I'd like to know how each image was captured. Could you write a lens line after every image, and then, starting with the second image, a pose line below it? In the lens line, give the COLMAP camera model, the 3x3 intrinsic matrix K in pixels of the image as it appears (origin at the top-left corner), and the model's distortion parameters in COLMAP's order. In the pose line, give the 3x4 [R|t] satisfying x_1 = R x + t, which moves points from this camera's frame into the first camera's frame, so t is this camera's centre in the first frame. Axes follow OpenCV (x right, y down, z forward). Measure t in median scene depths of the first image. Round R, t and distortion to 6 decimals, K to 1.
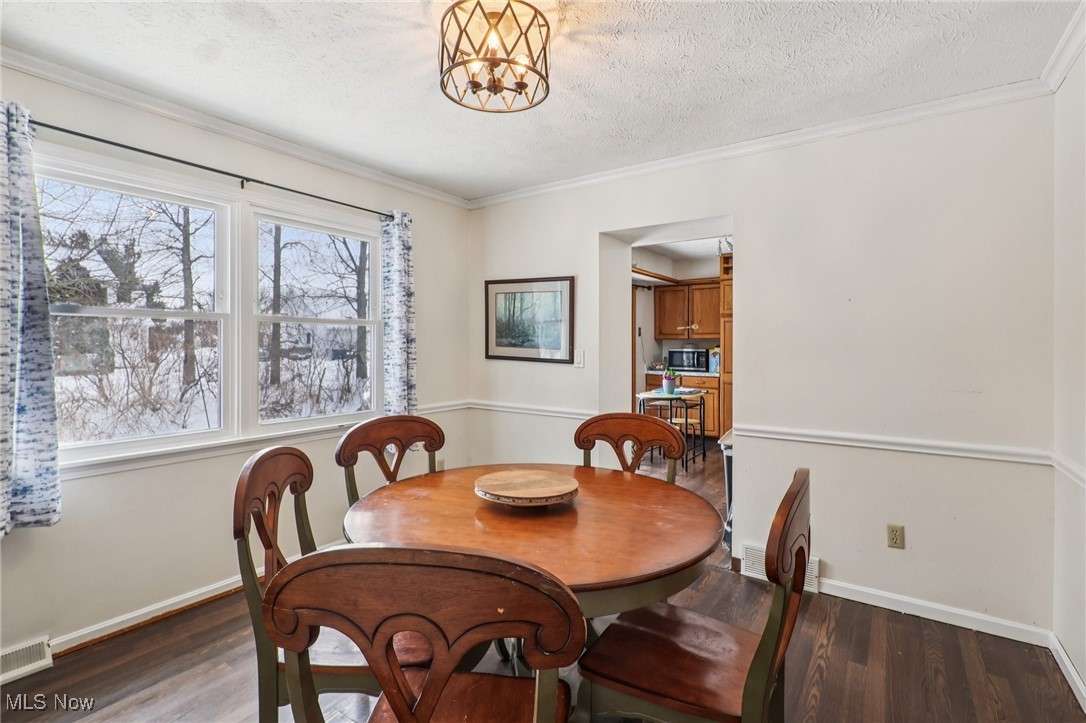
lens RADIAL K [[513.1, 0, 528.2], [0, 513.1, 343.8], [0, 0, 1]] dist [-0.010096, 0.003058]
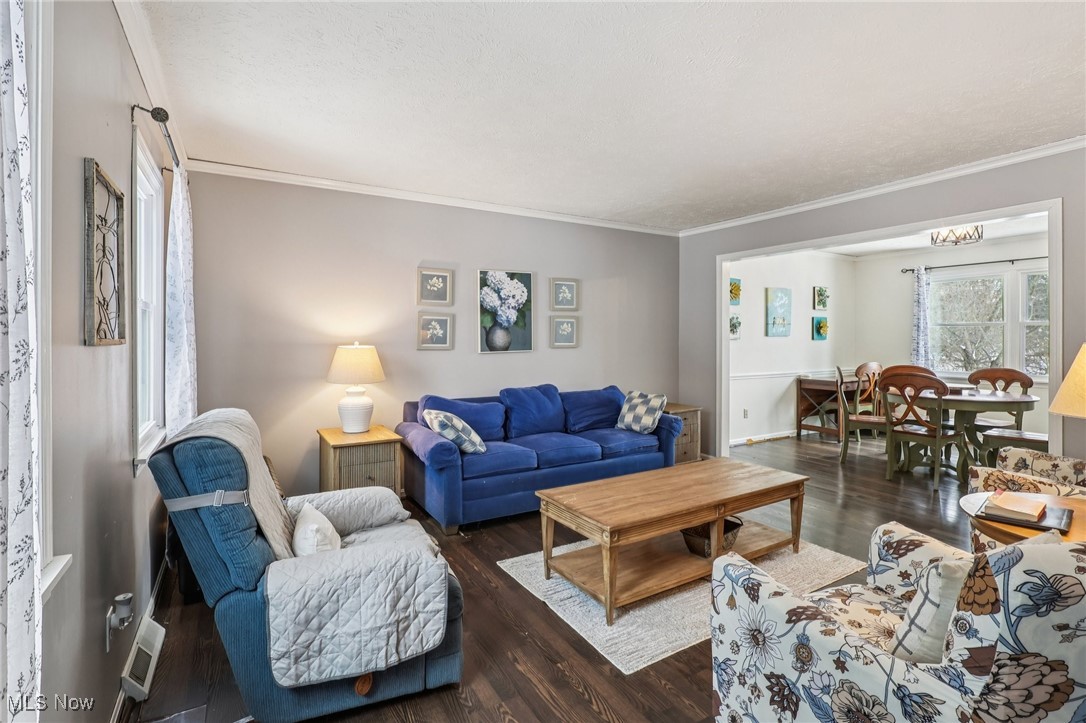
lens RADIAL K [[513.1, 0, 527.5], [0, 513.1, 338.4], [0, 0, 1]] dist [-0.010096, 0.003058]
pose [[-0.429473, 0.006063, -0.903059, 1.763649], [0.006410, 0.999973, 0.003666, -0.008823], [0.903057, -0.004214, -0.429500, 0.050091]]
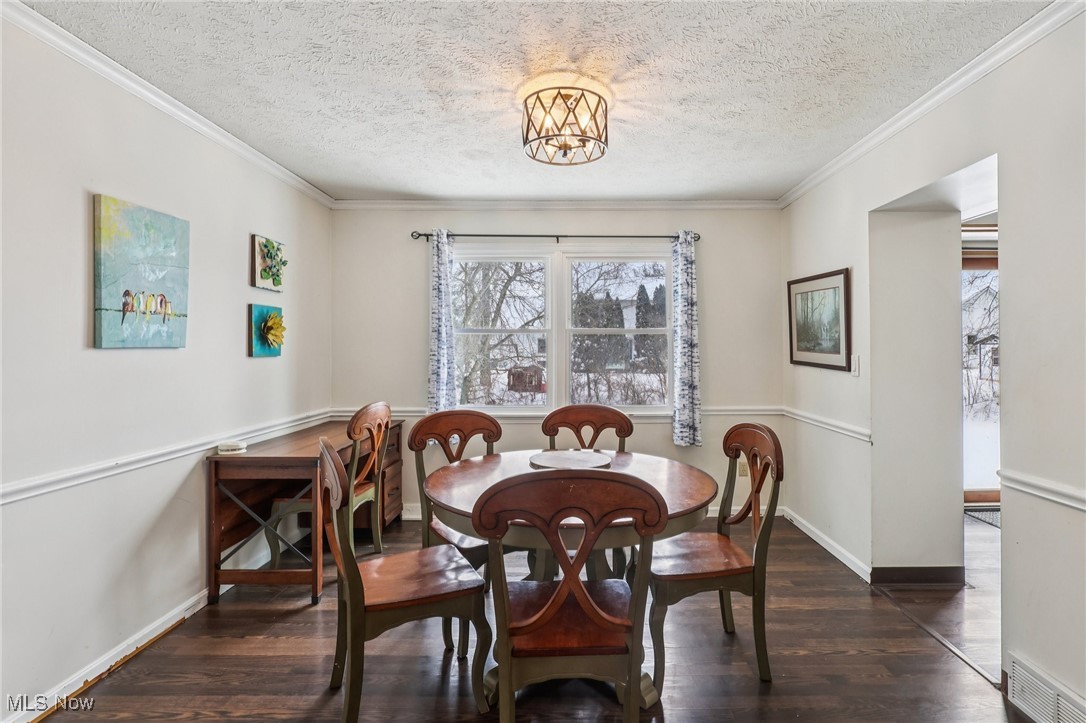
lens RADIAL K [[513.1, 0, 574.7], [0, 513.1, 349.5], [0, 0, 1]] dist [-0.010096, 0.003058]
pose [[0.581732, -0.000349, -0.813380, 0.511579], [0.004226, 0.999988, 0.002594, -0.001583], [0.813369, -0.004946, 0.581727, 0.141290]]
